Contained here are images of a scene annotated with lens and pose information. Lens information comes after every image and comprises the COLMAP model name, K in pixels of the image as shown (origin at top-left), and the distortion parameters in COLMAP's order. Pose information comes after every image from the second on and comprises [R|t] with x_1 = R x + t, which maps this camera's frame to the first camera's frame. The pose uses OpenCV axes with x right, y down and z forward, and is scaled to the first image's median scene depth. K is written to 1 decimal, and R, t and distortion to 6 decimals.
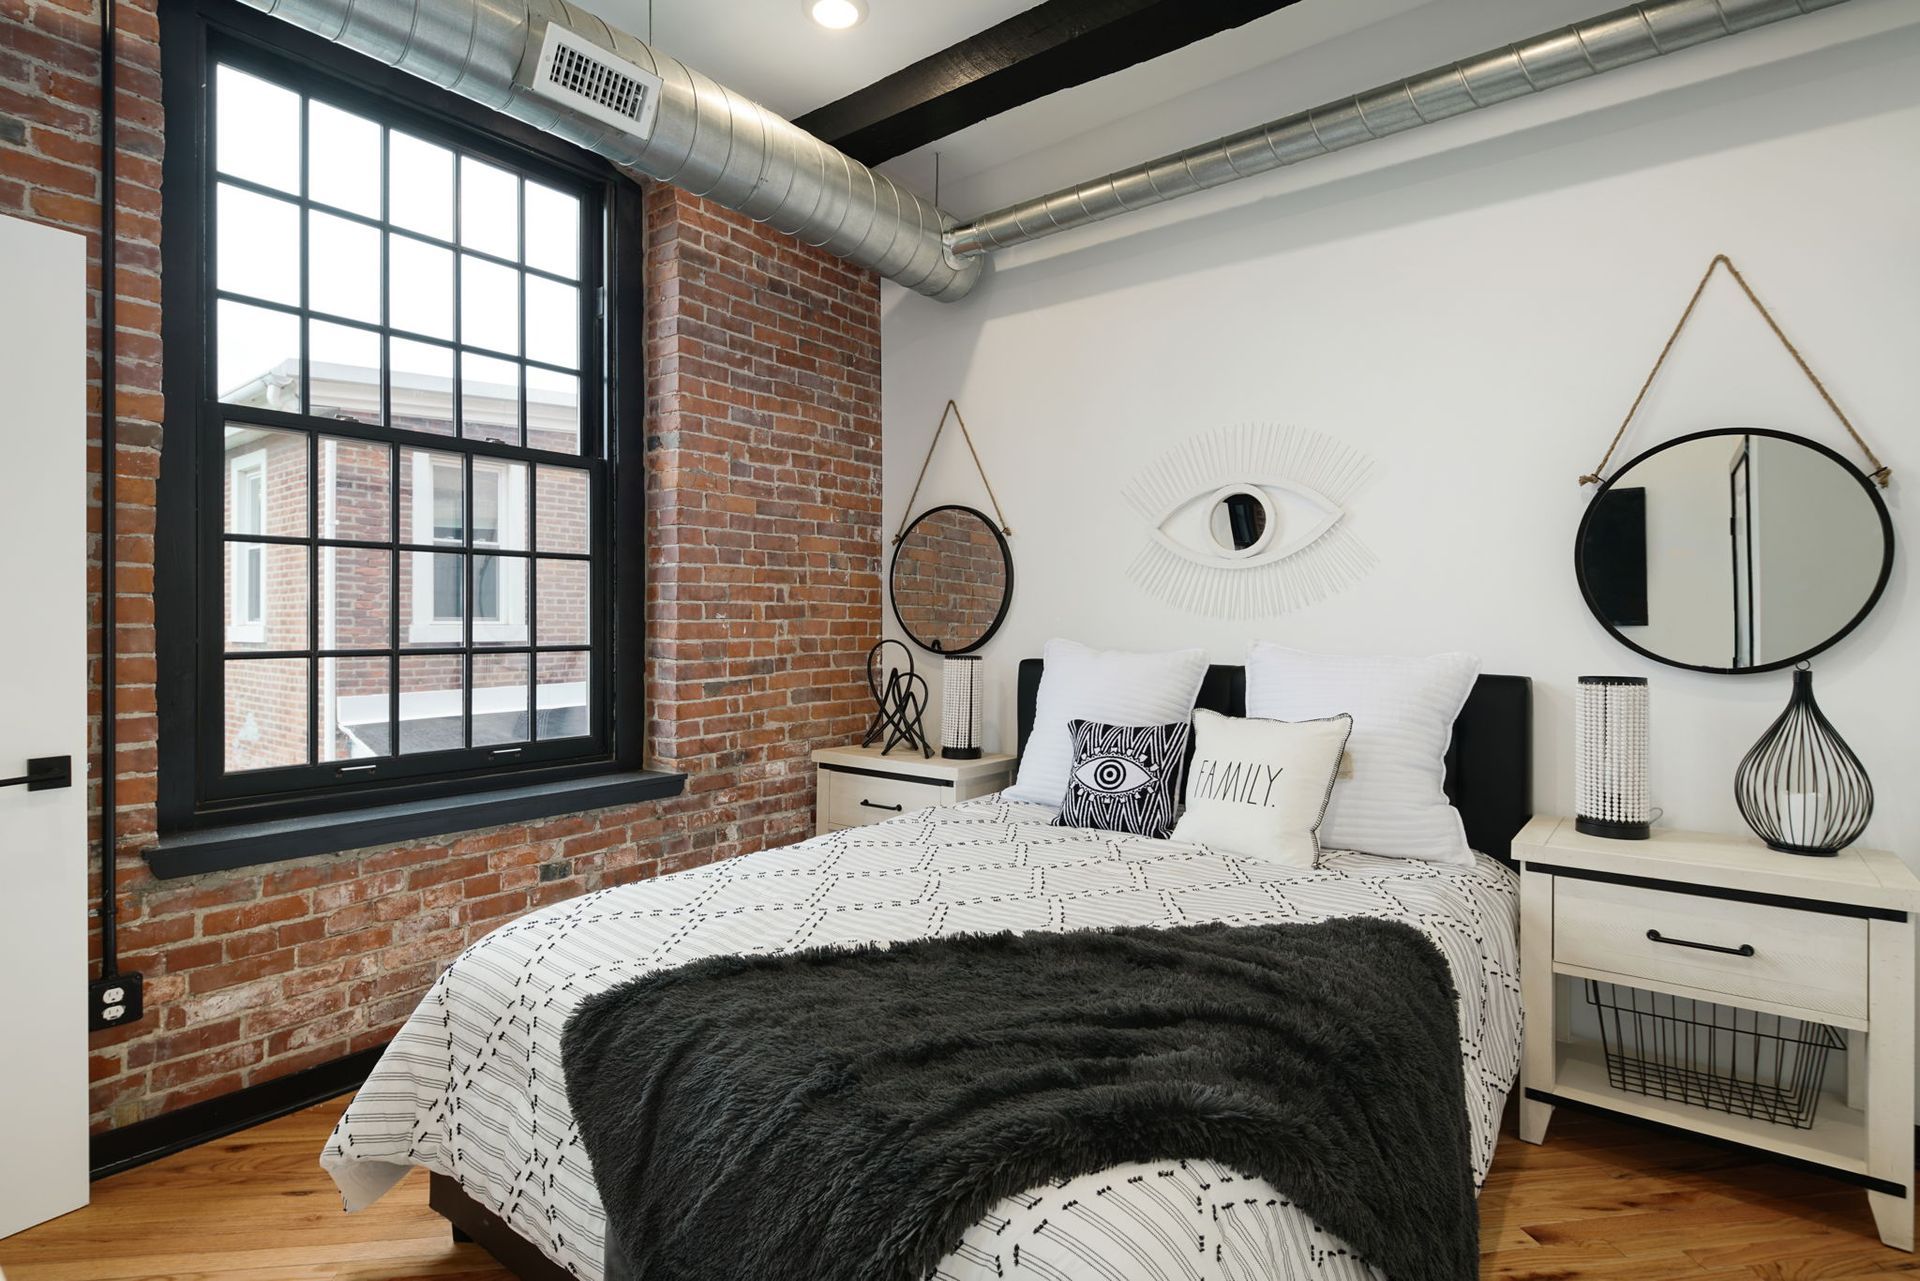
lens RADIAL K [[942.1, 0, 928.6], [0, 942.1, 624.8], [0, 0, 1]] dist [0.002716, -0.002491]
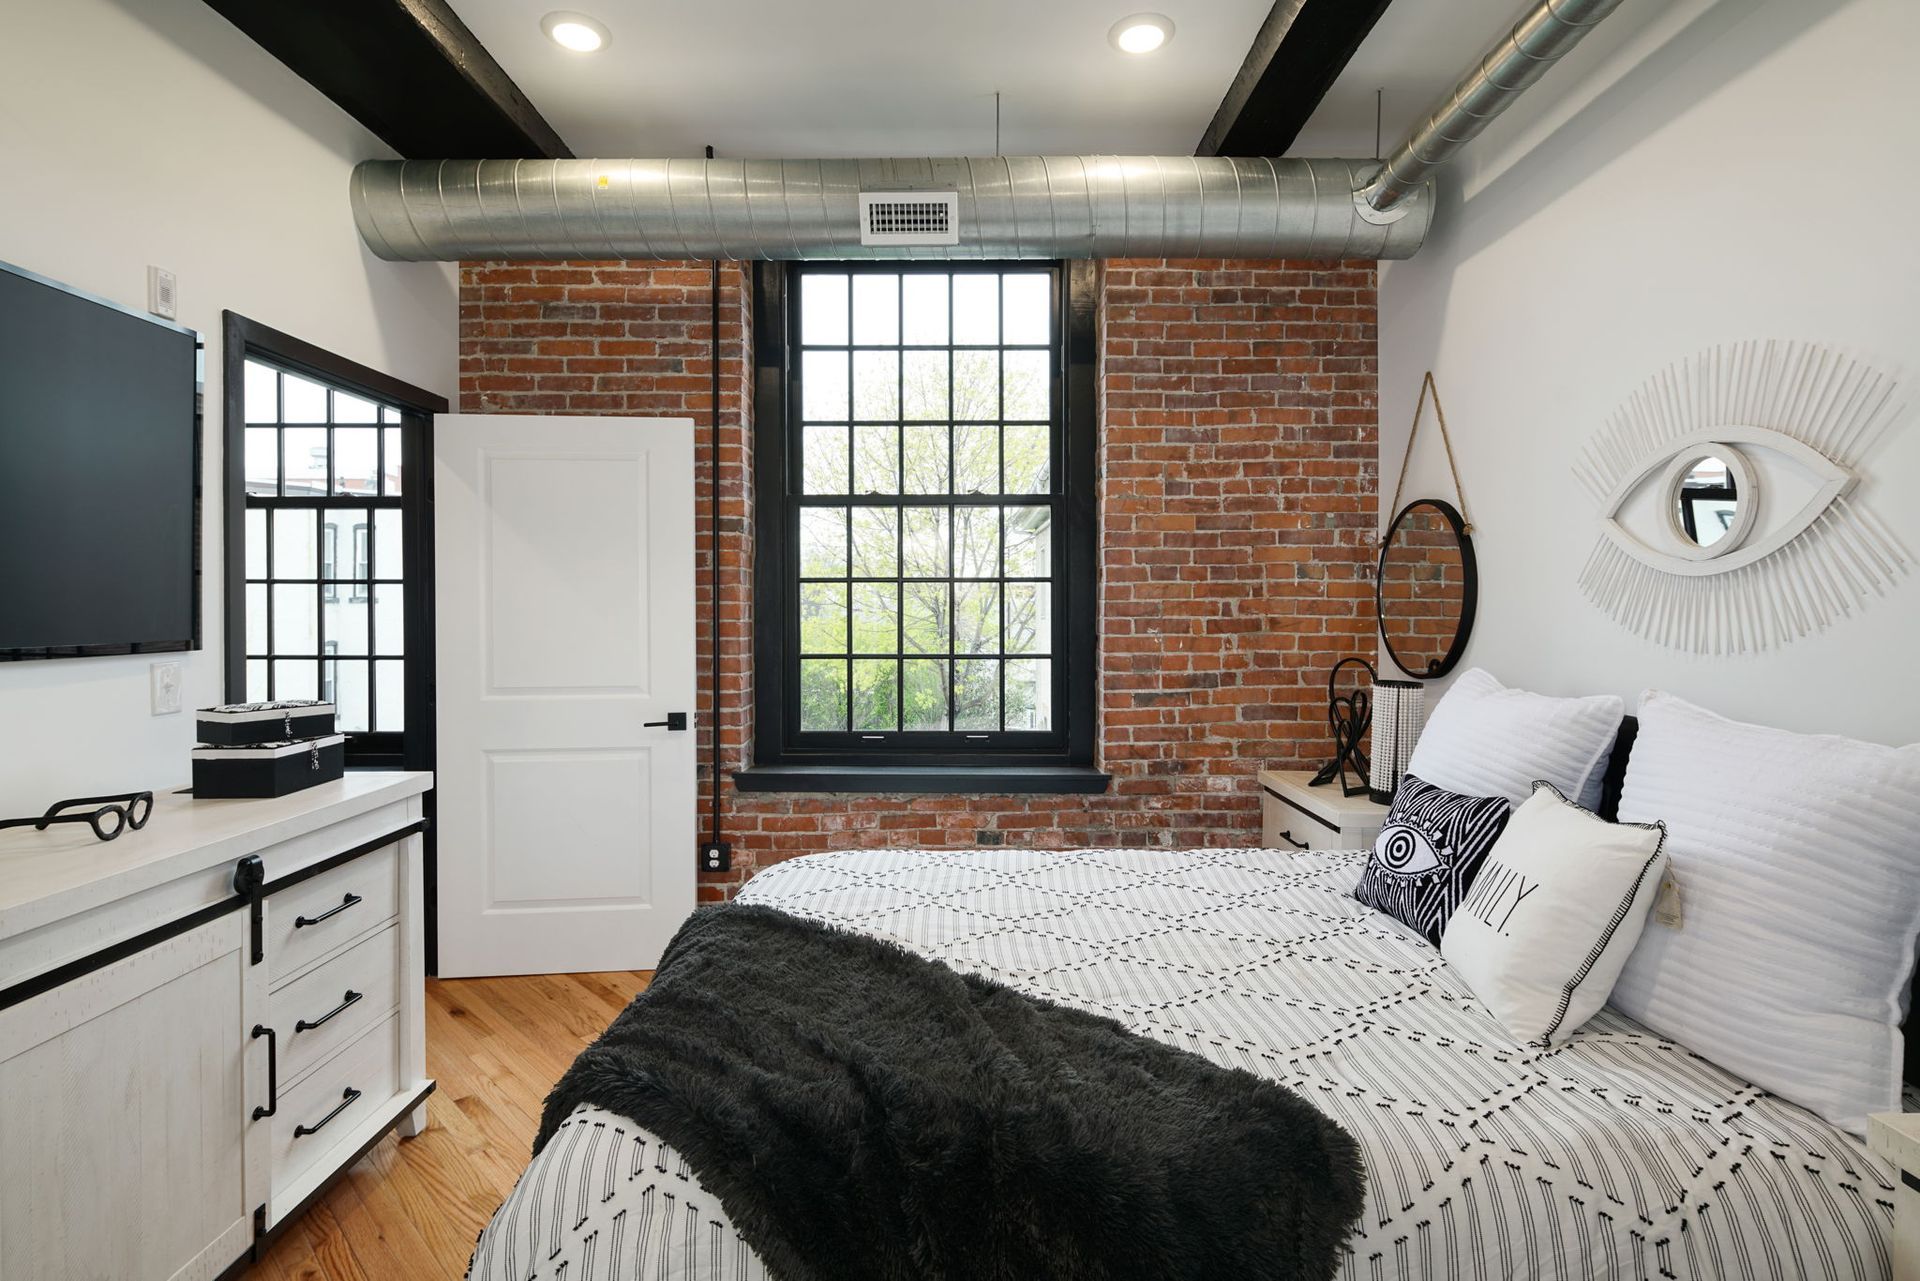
lens RADIAL K [[942.1, 0, 983.9], [0, 942.1, 620.7], [0, 0, 1]] dist [0.002716, -0.002491]
pose [[0.619209, 0.010436, -0.785156, 0.537743], [0.000069, 0.999911, 0.013345, -0.037850], [0.785226, -0.008317, 0.619154, 0.219695]]
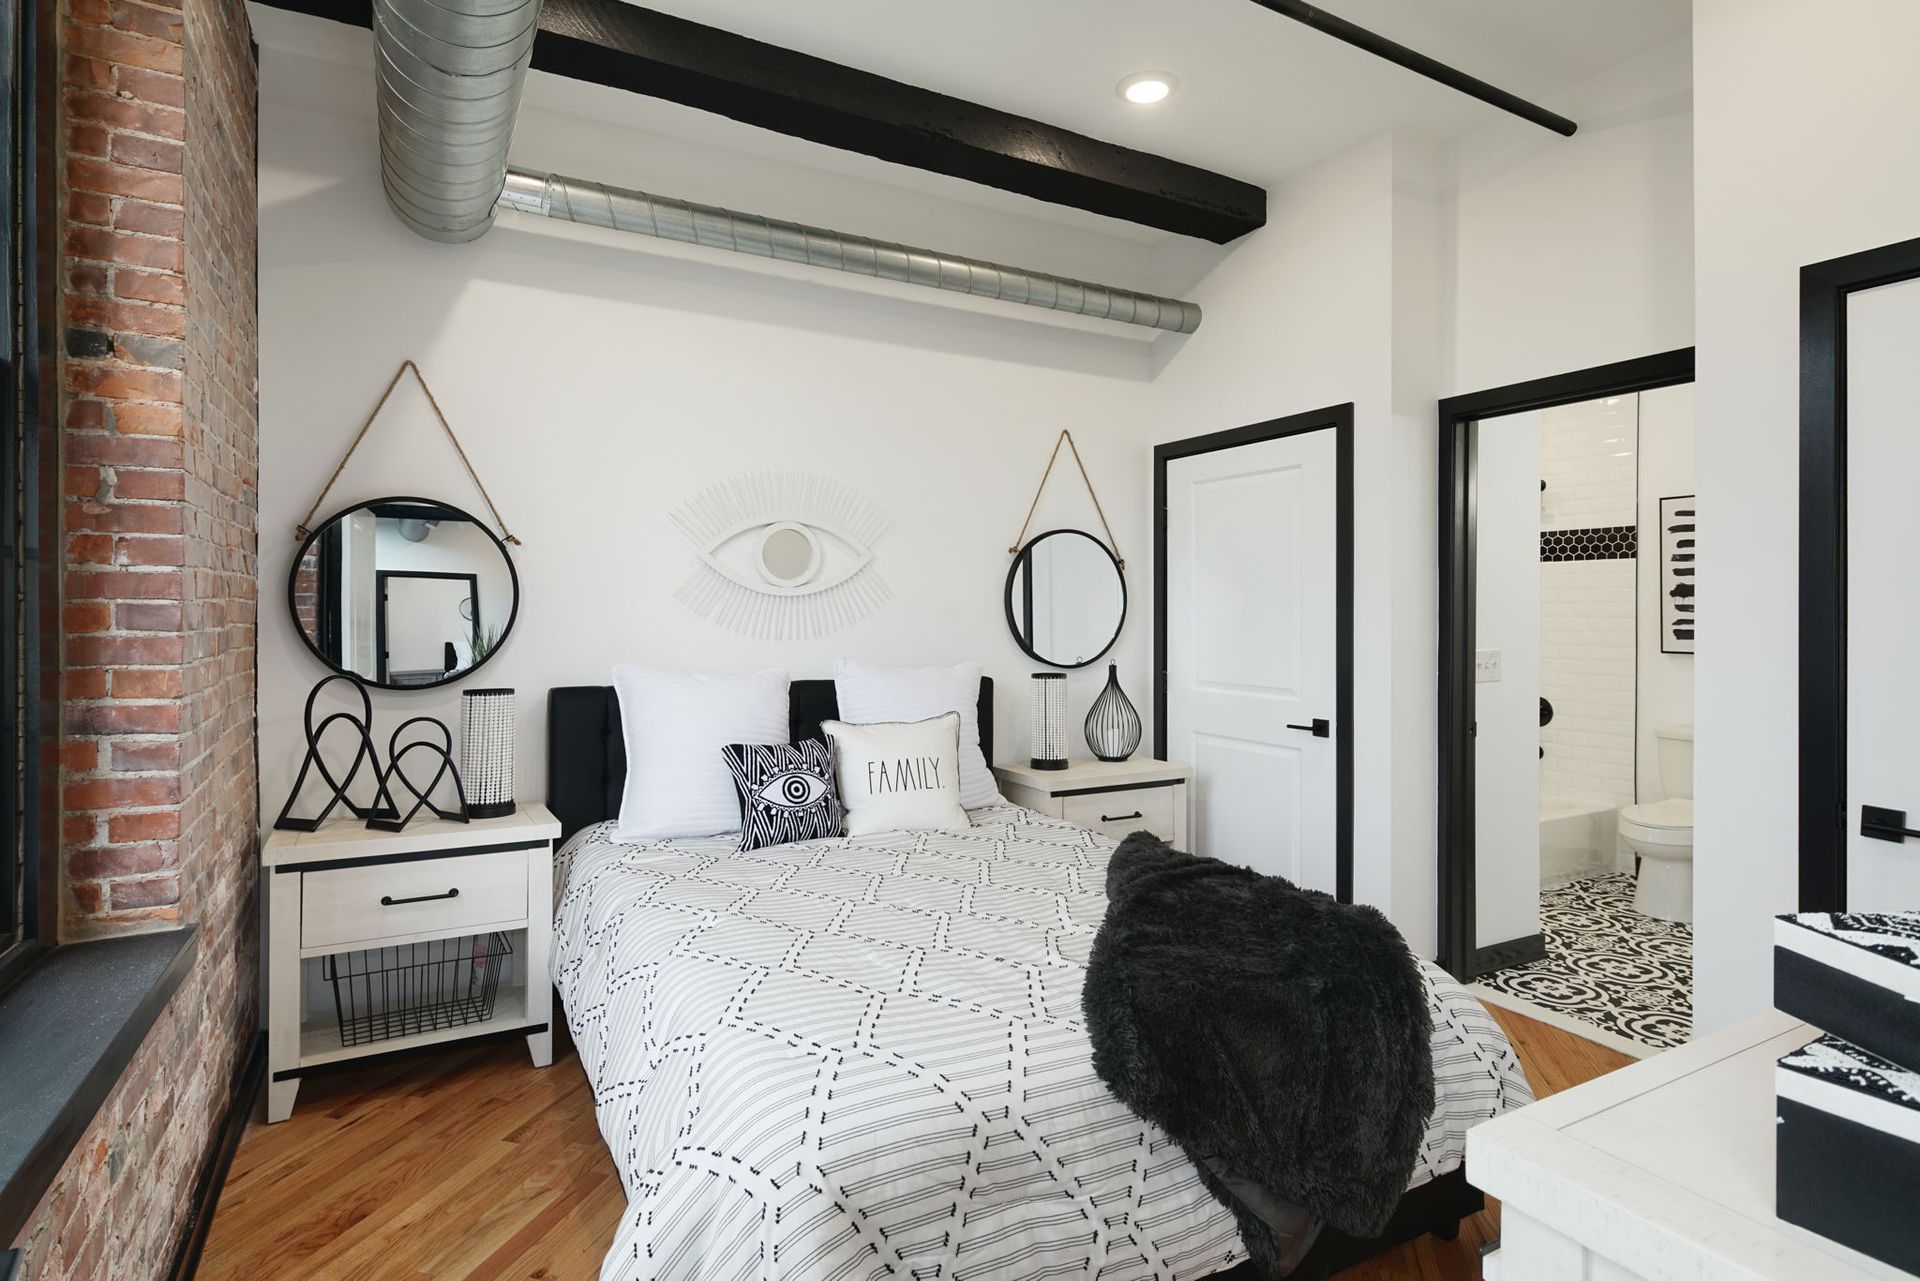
lens RADIAL K [[942.1, 0, 910.7], [0, 942.1, 601.9], [0, 0, 1]] dist [0.002716, -0.002491]
pose [[0.419338, 0.006254, 0.907809, -0.677680], [-0.006797, 0.999970, -0.003749, -0.050368], [-0.907805, -0.004599, 0.419368, 0.384716]]
